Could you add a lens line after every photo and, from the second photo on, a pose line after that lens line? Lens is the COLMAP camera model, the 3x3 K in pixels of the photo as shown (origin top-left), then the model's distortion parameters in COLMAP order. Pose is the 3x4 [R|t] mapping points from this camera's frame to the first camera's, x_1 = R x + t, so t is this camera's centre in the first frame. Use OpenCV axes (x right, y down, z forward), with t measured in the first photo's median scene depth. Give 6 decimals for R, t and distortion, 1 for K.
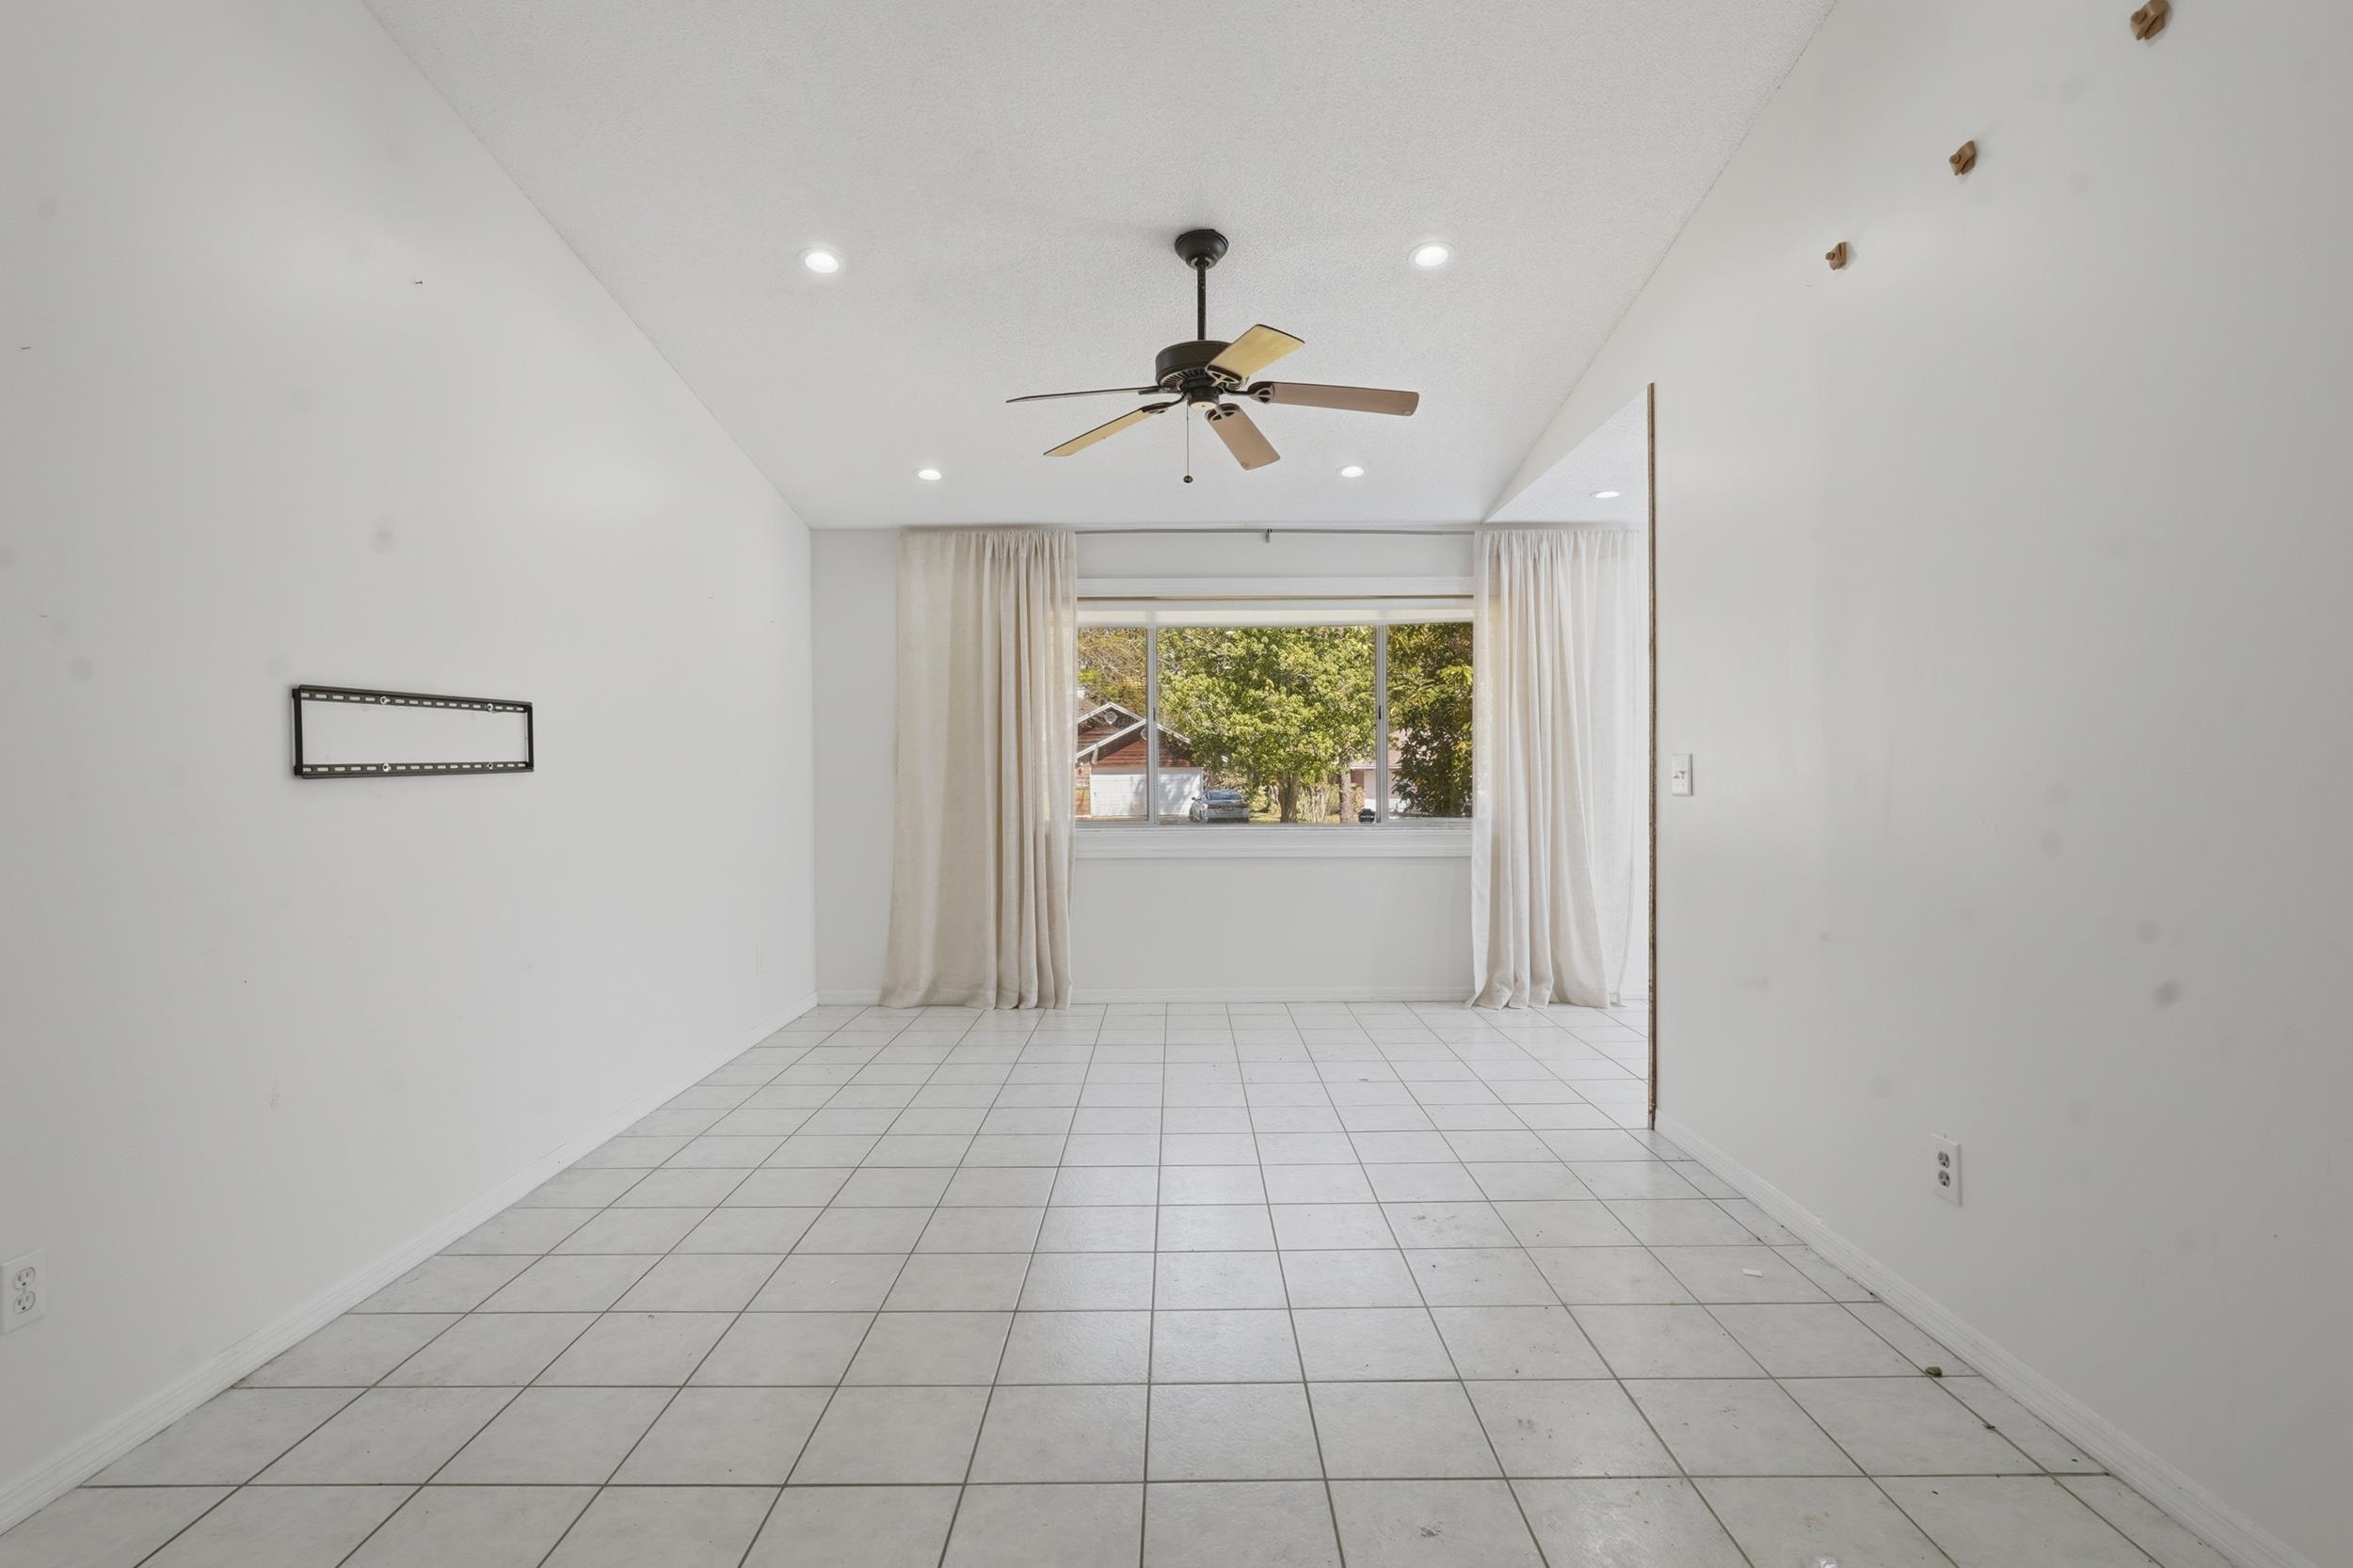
lens RADIAL K [[1153.2, 0, 1173.9], [0, 1153.2, 780.6], [0, 0, 1]] dist [-0.009920, 0.005760]
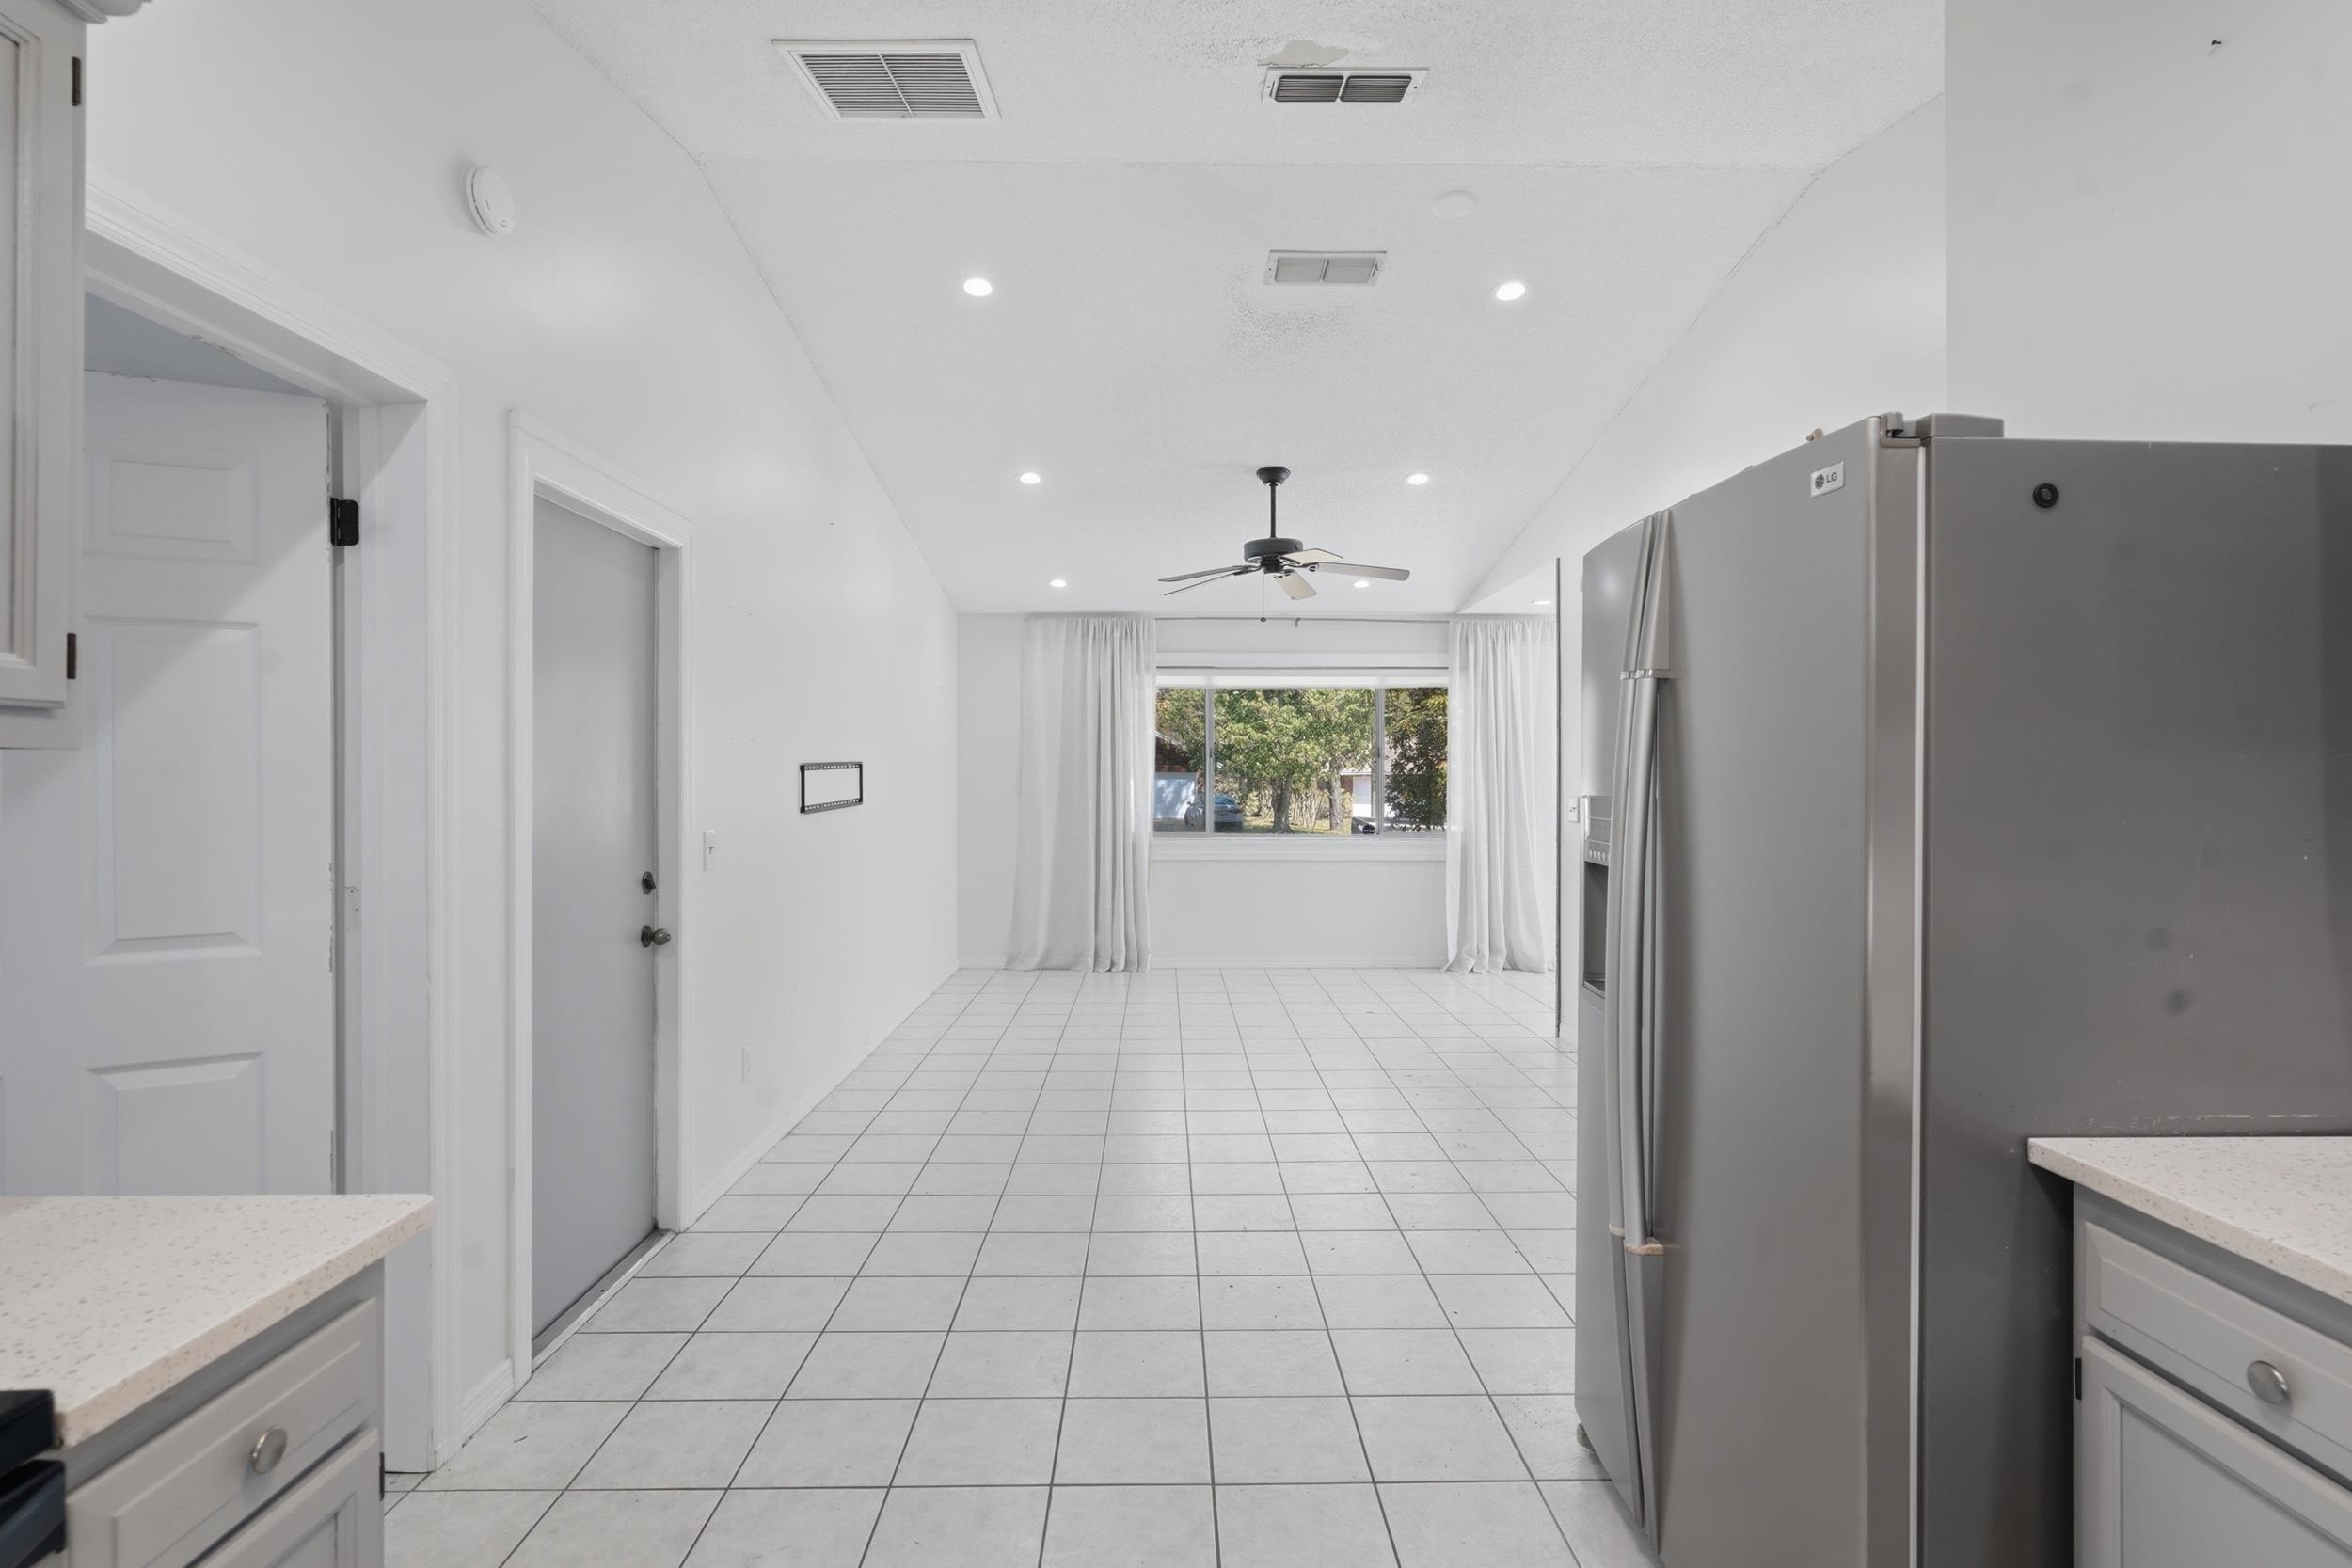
lens RADIAL K [[1152.6, 0, 1177.9], [0, 1152.6, 773.8], [0, 0, 1]] dist [-0.009920, 0.005760]
pose [[0.999870, 0.006538, 0.014725, -0.078144], [-0.006416, 0.999945, -0.008283, -0.022685], [-0.014779, 0.008187, 0.999857, -0.352782]]
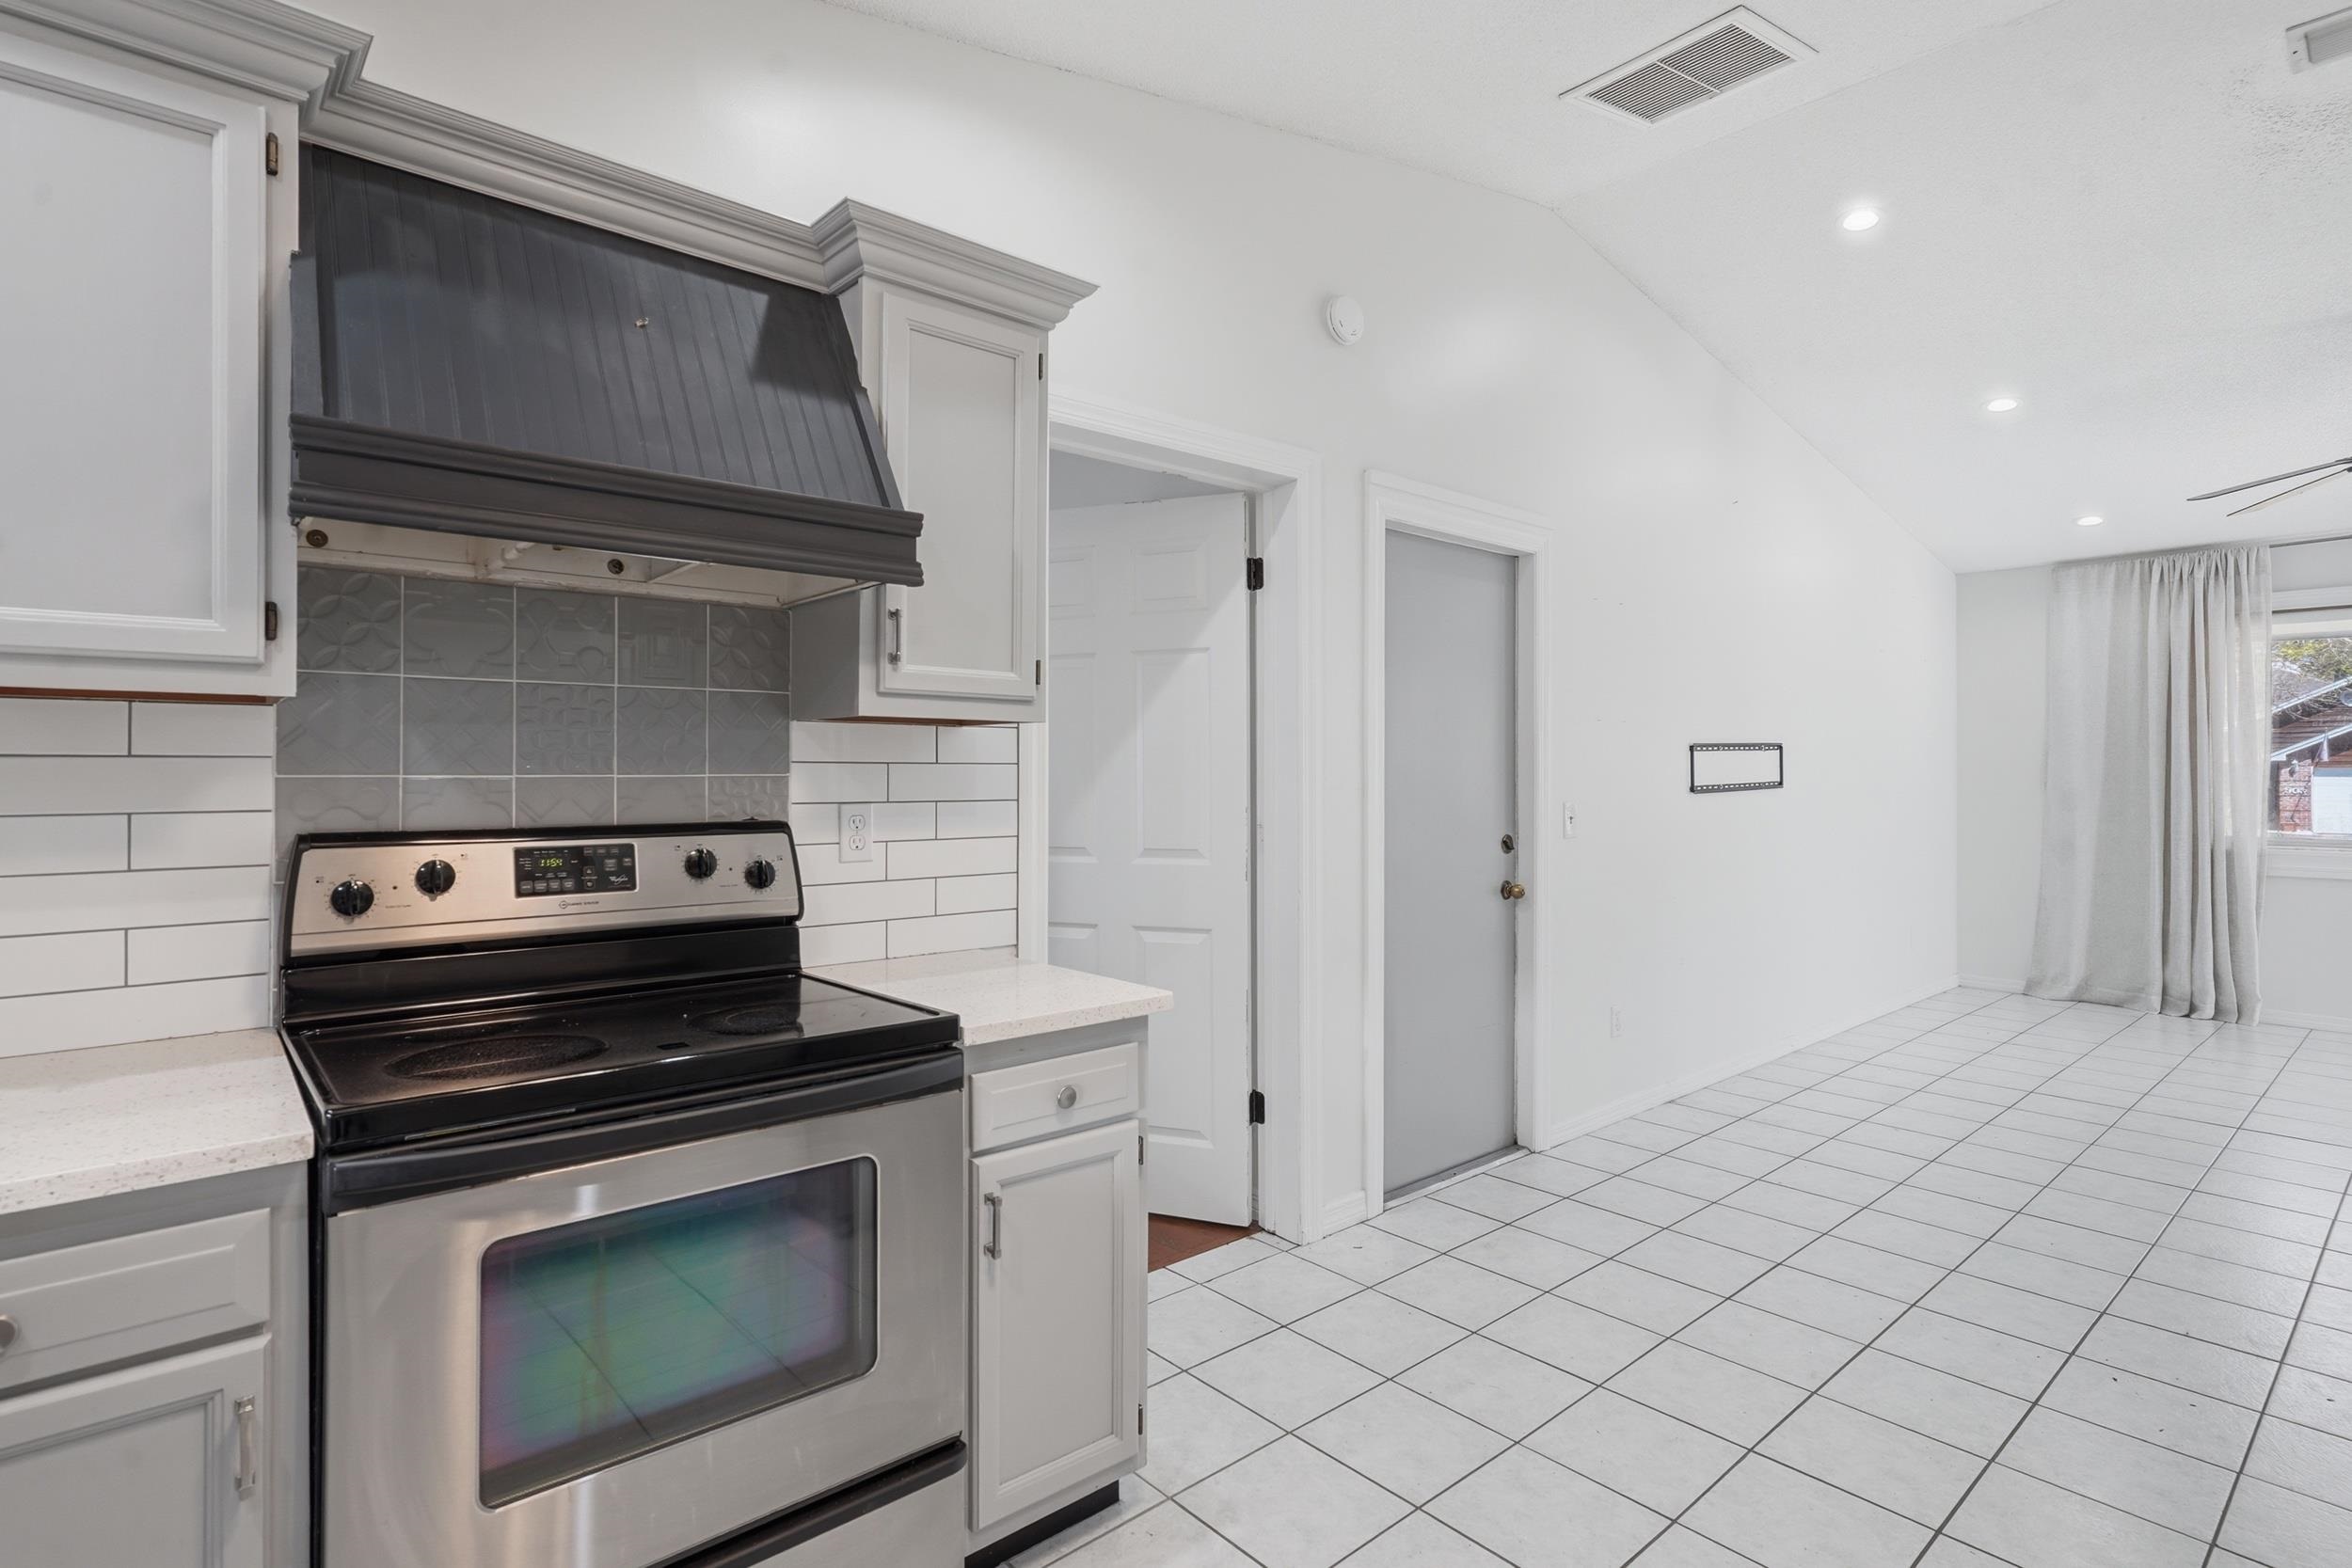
lens RADIAL K [[1152.6, 0, 1168.8], [0, 1152.6, 768.6], [0, 0, 1]] dist [-0.009920, 0.005760]
pose [[0.655765, 0.006233, -0.754939, 0.040206], [-0.011185, 0.999936, -0.001460, -0.012349], [0.754882, 0.009402, 0.655793, -0.363644]]
